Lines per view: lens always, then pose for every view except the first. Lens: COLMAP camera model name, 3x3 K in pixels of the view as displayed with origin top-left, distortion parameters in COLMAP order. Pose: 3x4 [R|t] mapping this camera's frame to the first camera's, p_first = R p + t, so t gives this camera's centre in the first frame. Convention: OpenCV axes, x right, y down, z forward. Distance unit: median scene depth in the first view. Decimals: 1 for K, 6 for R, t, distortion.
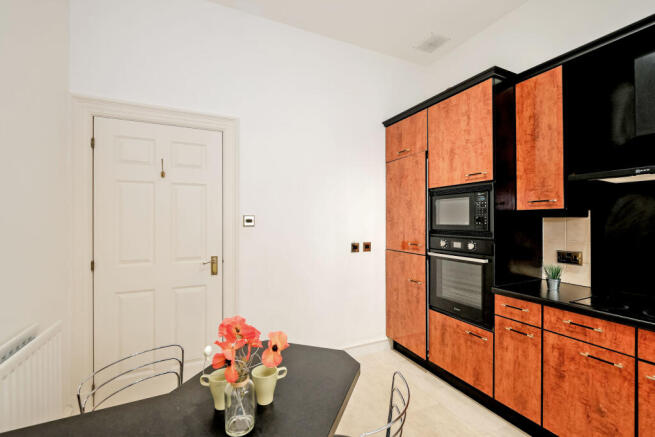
lens RADIAL K [[298.7, 0, 330.8], [0, 298.7, 219.8], [0, 0, 1]] dist [0.002708, -0.000770]
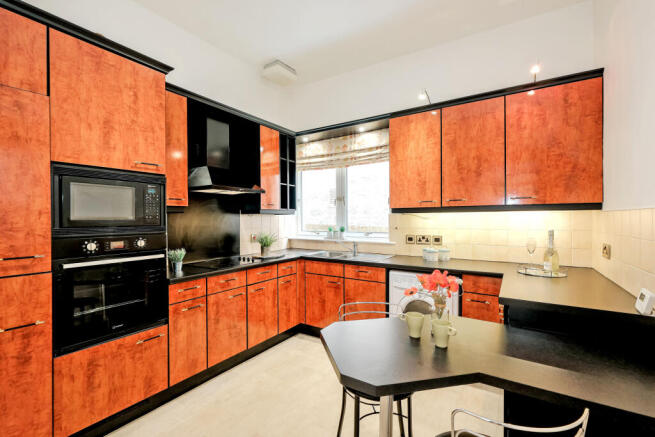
lens RADIAL K [[285.9, 0, 329.1], [0, 285.9, 216.3], [0, 0, 1]] dist [0.001991, -0.000697]
pose [[-0.522845, 0.009135, 0.852379, -0.547004], [0.004808, 0.999958, -0.007768, 0.017952], [-0.852414, 0.000037, -0.522867, 0.971383]]
